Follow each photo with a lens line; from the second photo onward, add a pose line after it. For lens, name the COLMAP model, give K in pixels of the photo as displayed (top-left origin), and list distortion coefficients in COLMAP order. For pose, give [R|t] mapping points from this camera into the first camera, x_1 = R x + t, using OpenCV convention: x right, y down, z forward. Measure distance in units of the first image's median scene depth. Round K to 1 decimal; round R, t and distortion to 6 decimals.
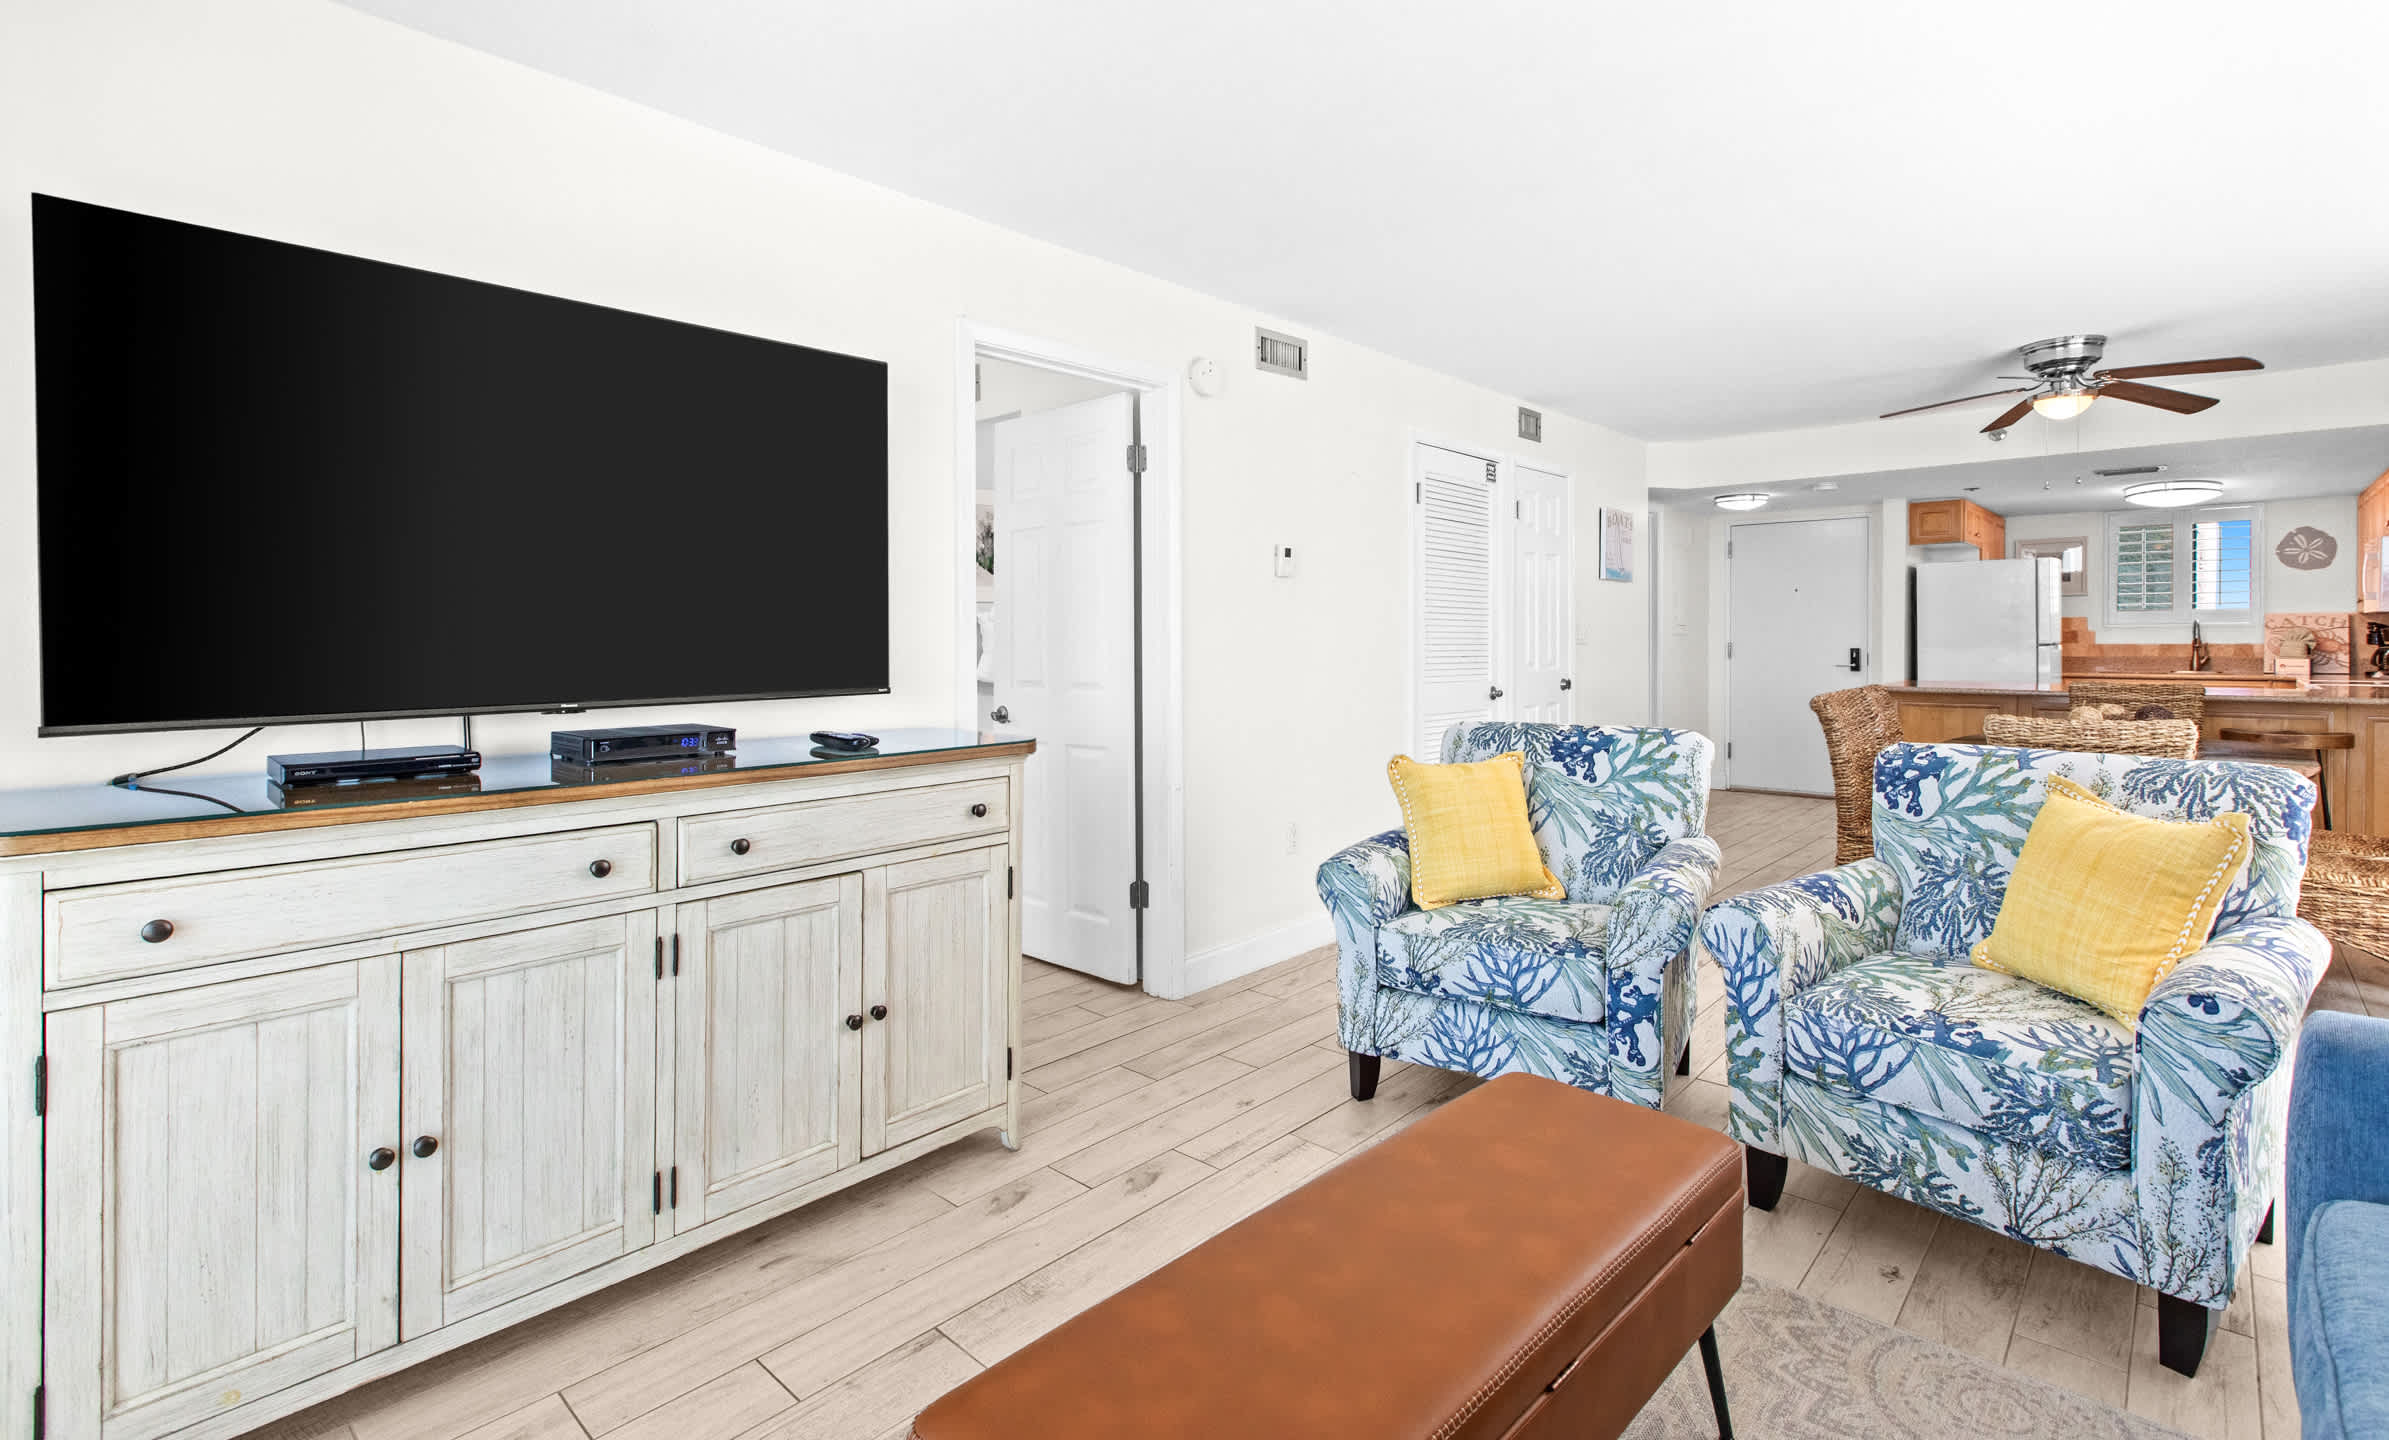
lens RADIAL K [[1089.5, 0, 1204.7], [0, 1089.5, 648.0], [0, 0, 1]] dist [-0.001363, -0.000516]
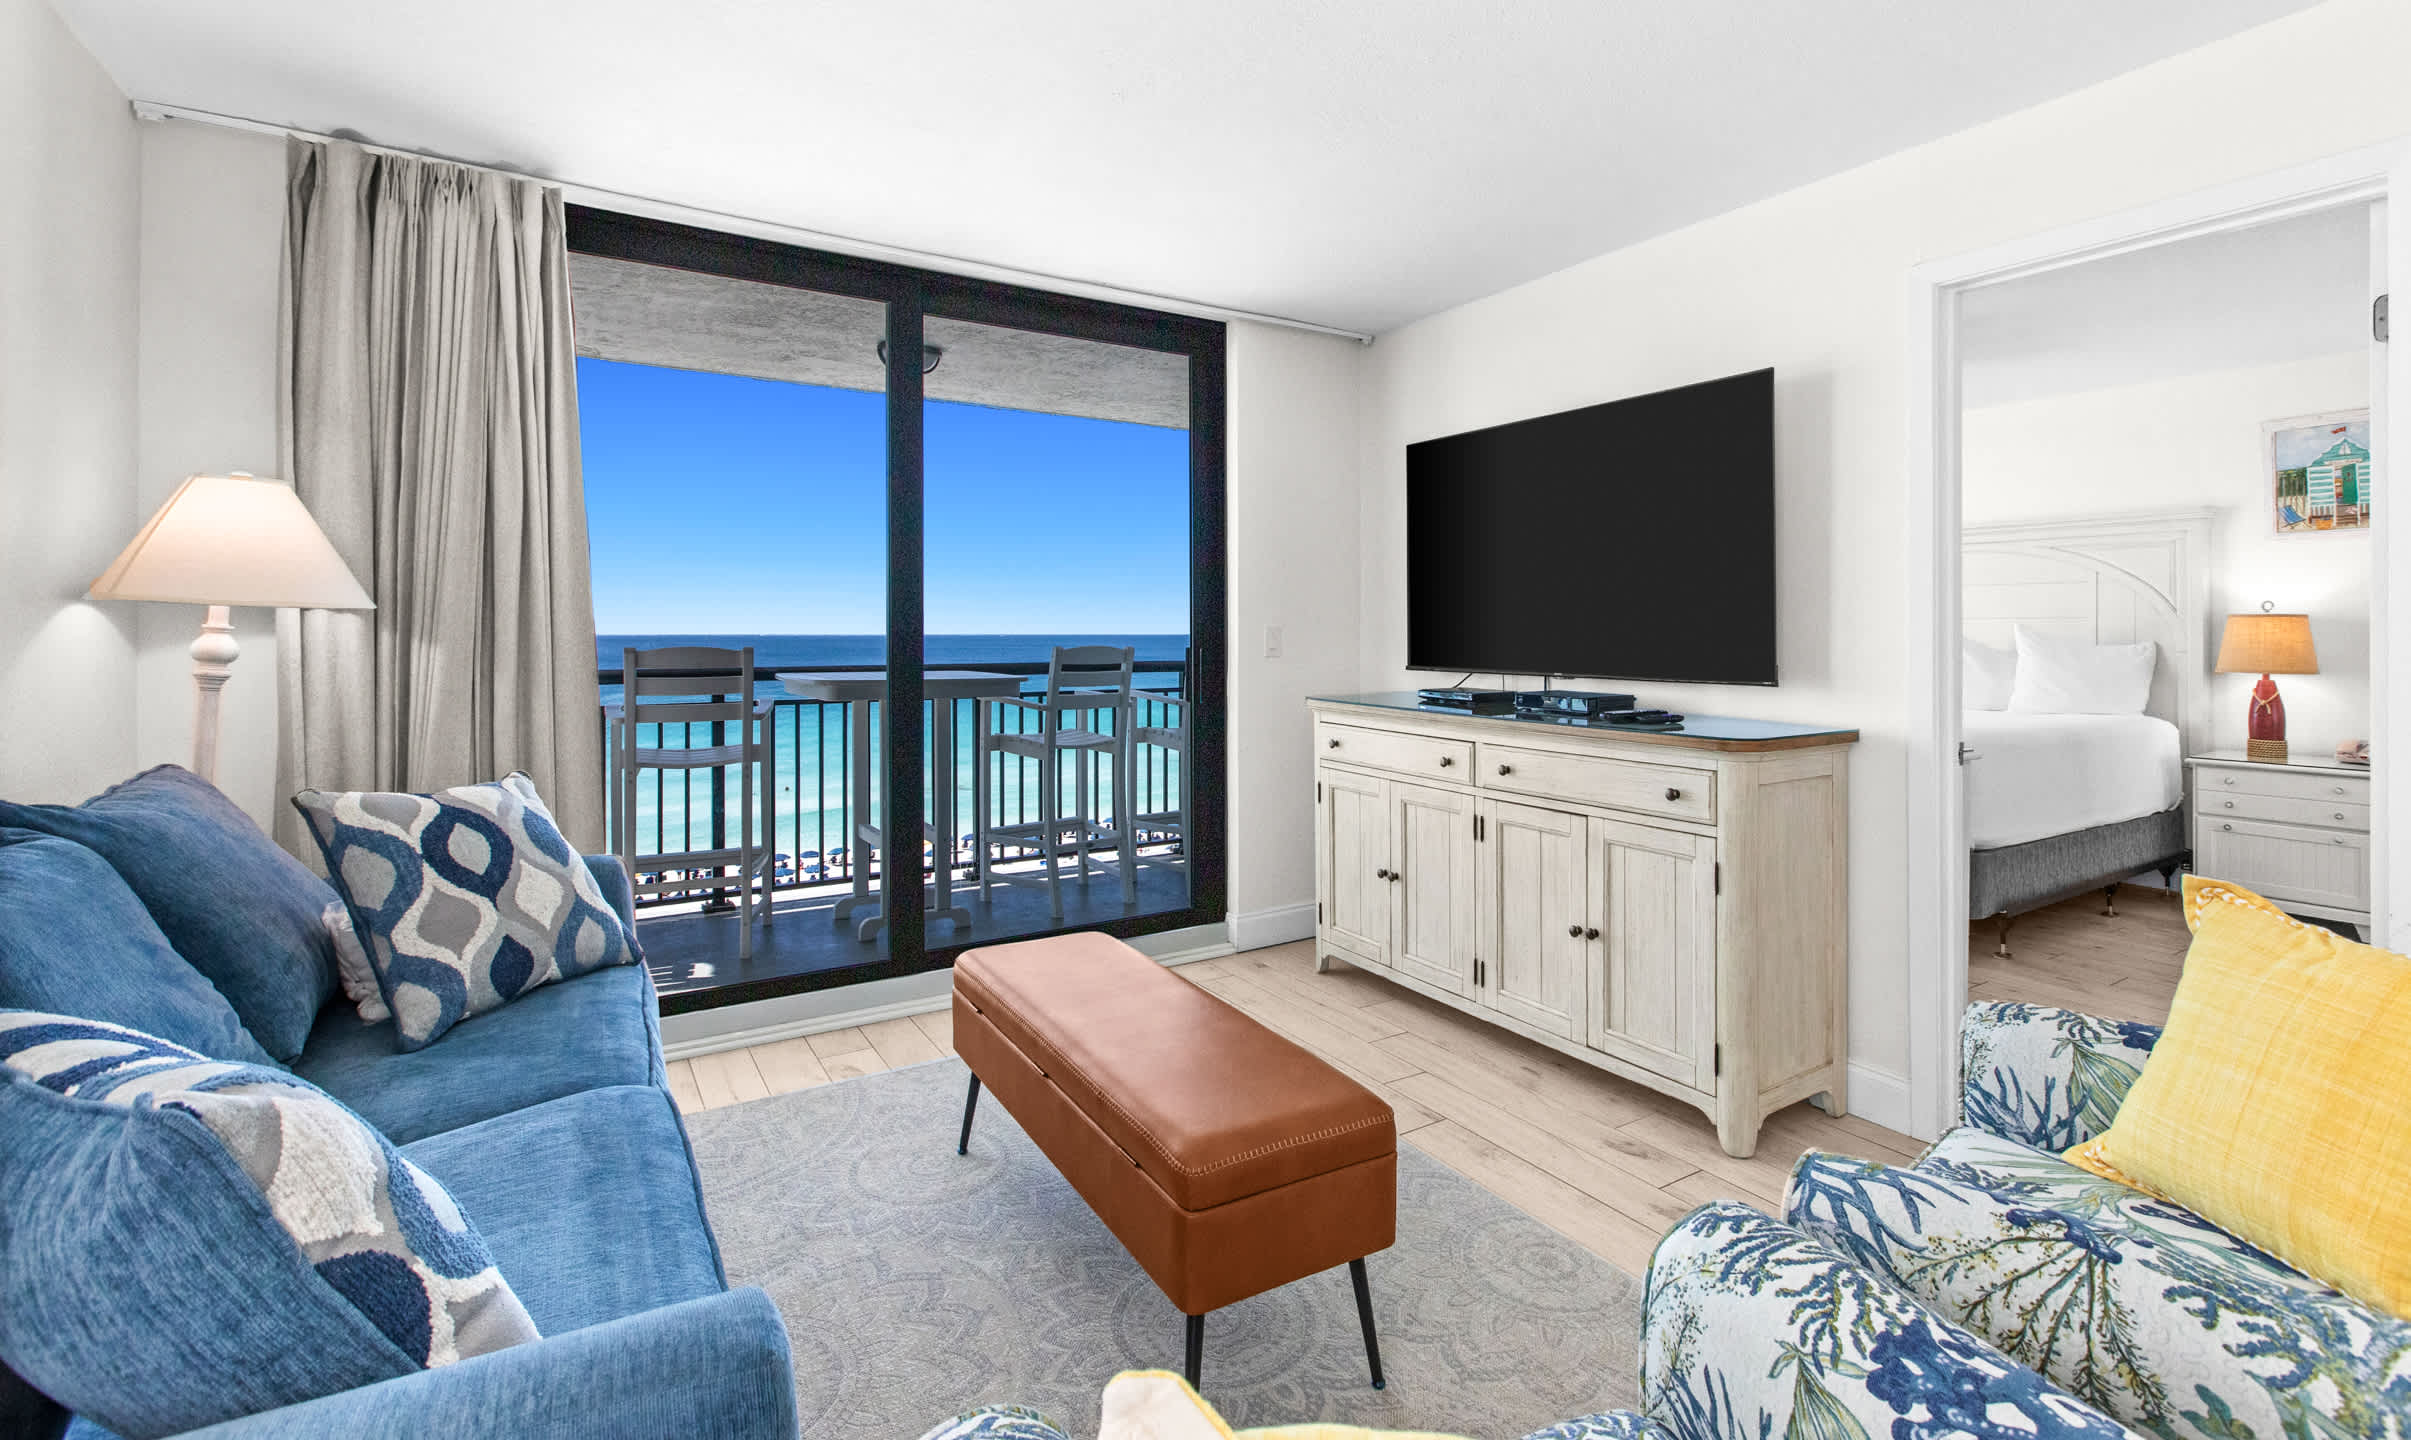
lens RADIAL K [[1086.6, 0, 1229.3], [0, 1086.6, 640.0], [0, 0, 1]] dist [-0.002662, -0.000457]
pose [[-0.262105, 0.013563, -0.964944, 0.864913], [-0.014574, 0.999732, 0.018010, -0.013946], [0.964929, 0.018784, -0.261837, 0.795582]]
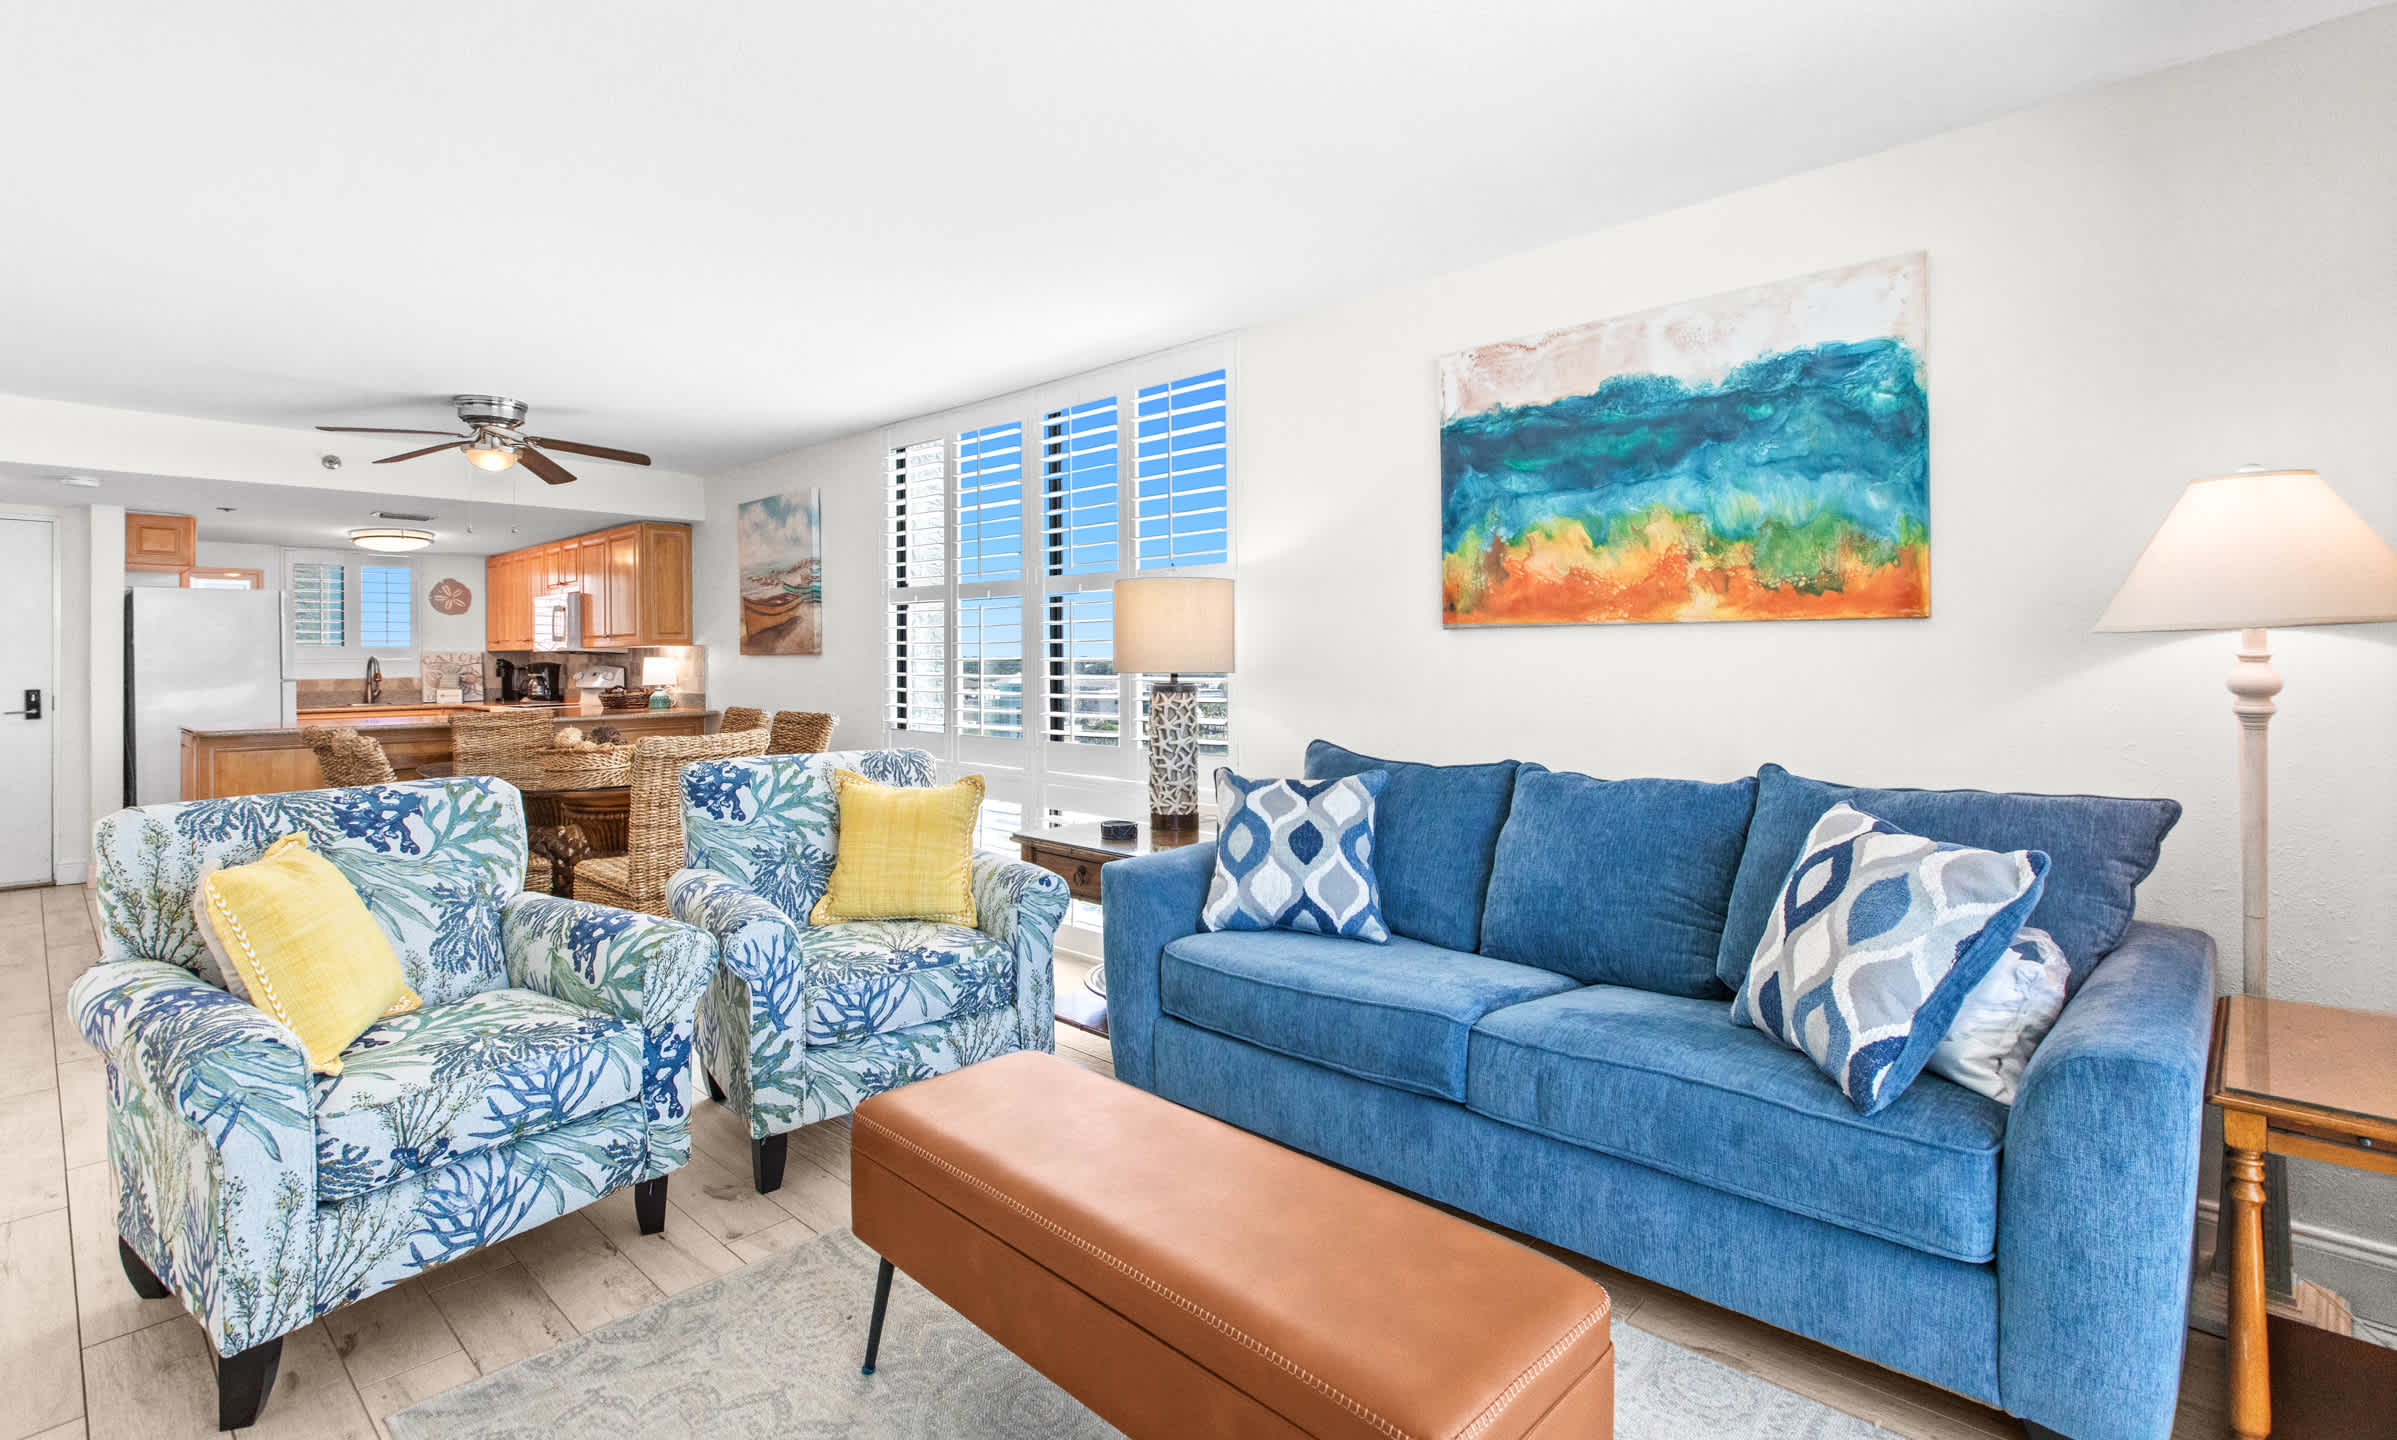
lens RADIAL K [[1093.1, 0, 1208.7], [0, 1093.1, 647.8], [0, 0, 1]] dist [-0.001363, -0.000516]
pose [[-0.001864, 0.014202, 0.999897, -0.528909], [0.020148, 0.999697, -0.014162, -0.005666], [-0.999795, 0.020120, -0.002149, 0.492097]]
